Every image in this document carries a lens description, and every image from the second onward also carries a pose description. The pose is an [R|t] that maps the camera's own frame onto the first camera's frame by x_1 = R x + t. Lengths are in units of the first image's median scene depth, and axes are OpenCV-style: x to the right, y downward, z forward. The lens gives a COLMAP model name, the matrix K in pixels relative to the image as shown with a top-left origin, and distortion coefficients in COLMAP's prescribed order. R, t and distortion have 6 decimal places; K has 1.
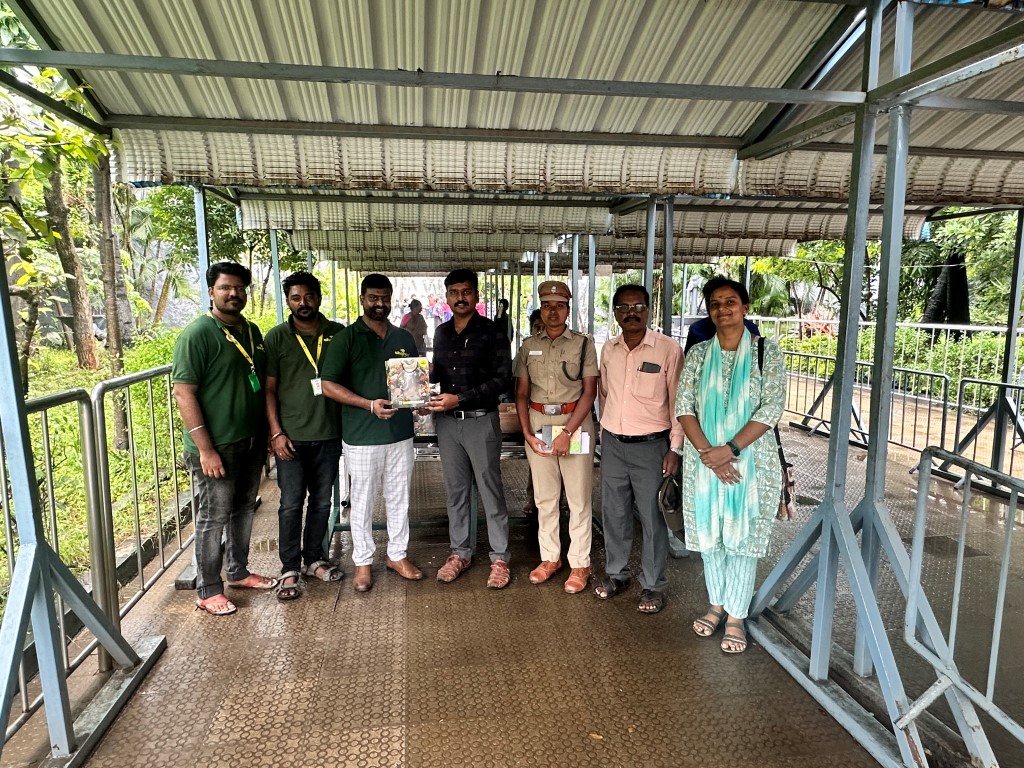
lens RADIAL K [[646.7, 0, 516.0], [0, 646.7, 389.3], [0, 0, 1]] dist [-0.020932, 0.011134]
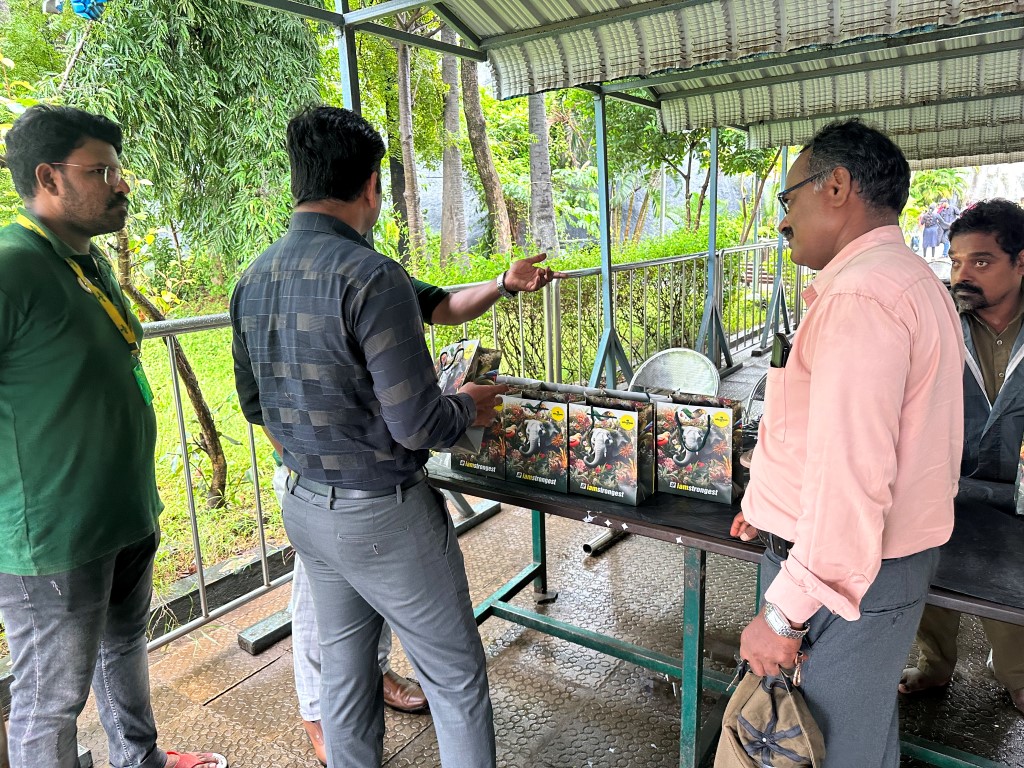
lens RADIAL K [[721.1, 0, 507.1], [0, 721.1, 383.3], [0, 0, 1]] dist [0.069042, -0.091662]
pose [[0.720640, 0.111511, -0.684283, 0.172290], [-0.052245, 0.992909, 0.106784, -0.058791], [0.691338, -0.041202, 0.721356, 0.658614]]
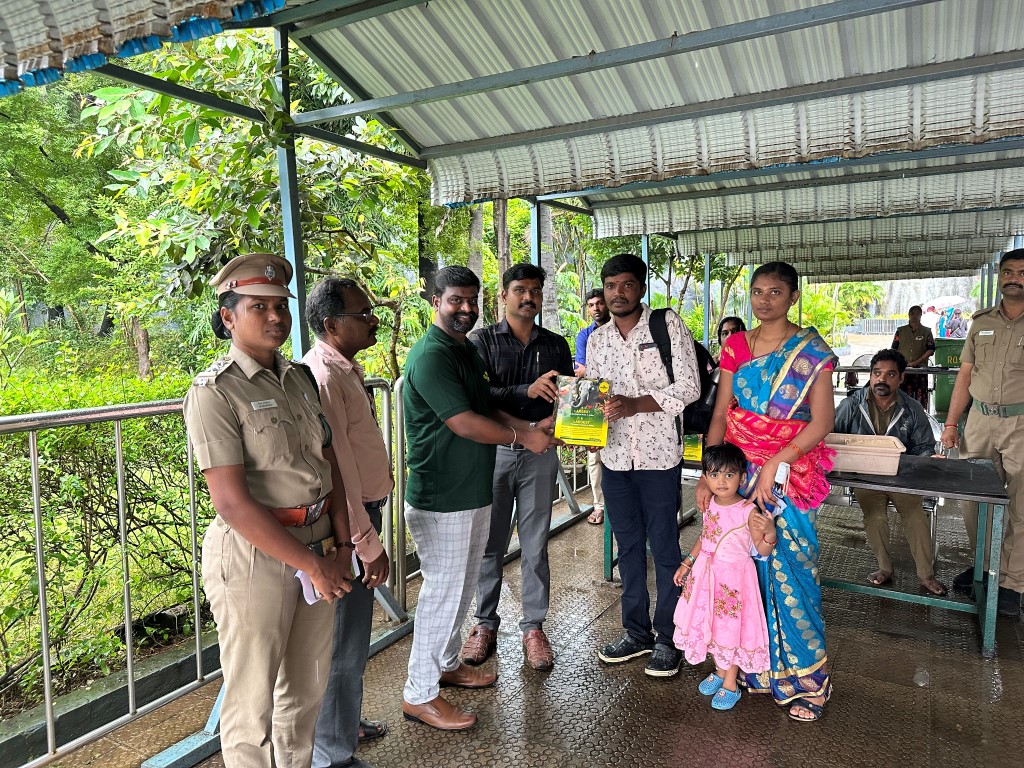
lens RADIAL K [[721.1, 0, 501.6], [0, 721.1, 395.4], [0, 0, 1]] dist [0.069042, -0.091662]
pose [[0.770437, 0.054682, -0.635166, 0.276227], [-0.072277, 0.997383, -0.001804, 0.013026], [0.633406, 0.047297, 0.772373, 0.062499]]
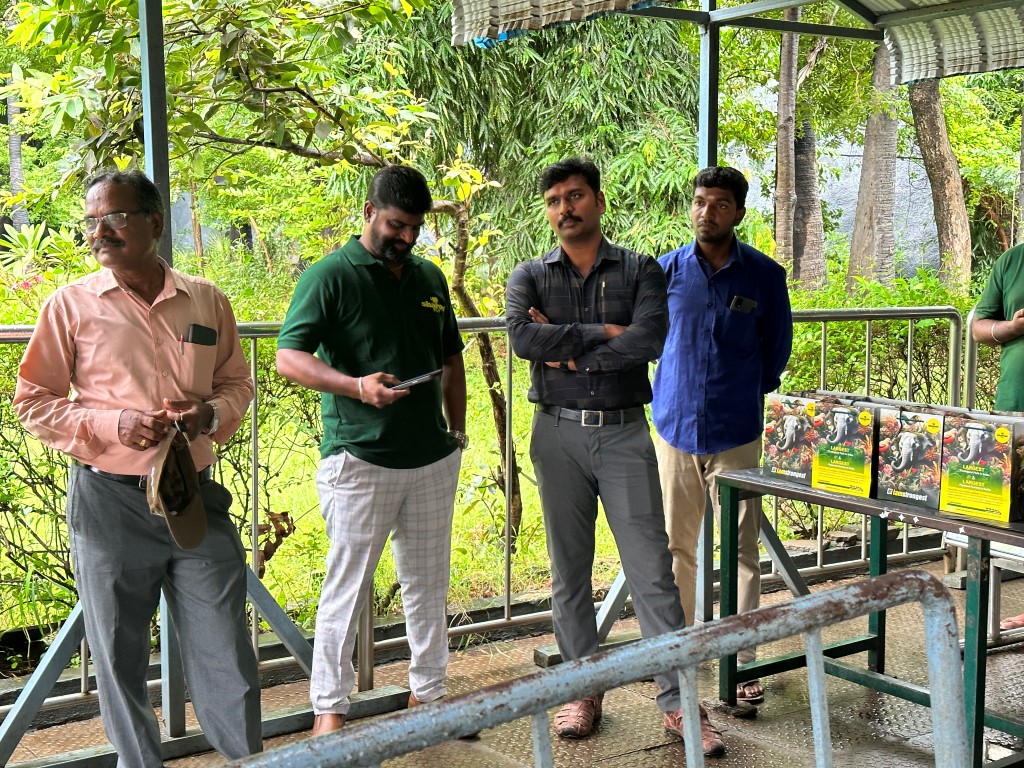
lens RADIAL K [[1442.4, 0, 488.1], [0, 1442.4, 397.6], [0, 0, 1]] dist [0.095478, 0.000000]
pose [[0.432487, 0.084152, -0.897704, 0.732666], [-0.123311, 0.991800, 0.033564, 0.005706], [0.893168, 0.096181, 0.439318, 0.303087]]
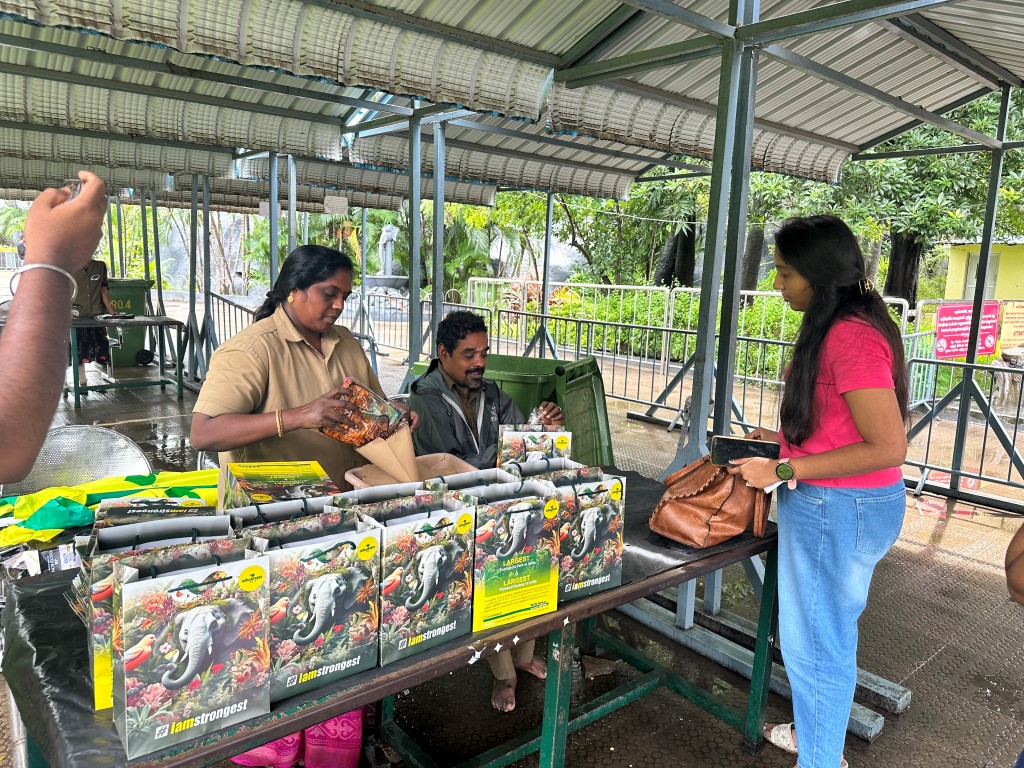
lens RADIAL K [[721.1, 0, 515.3], [0, 721.1, 378.7], [0, 0, 1]] dist [0.069042, -0.091662]
pose [[0.865416, -0.048797, 0.498673, -0.308055], [0.034671, 0.998693, 0.037556, -0.069764], [-0.499854, -0.015212, 0.865976, 0.738264]]
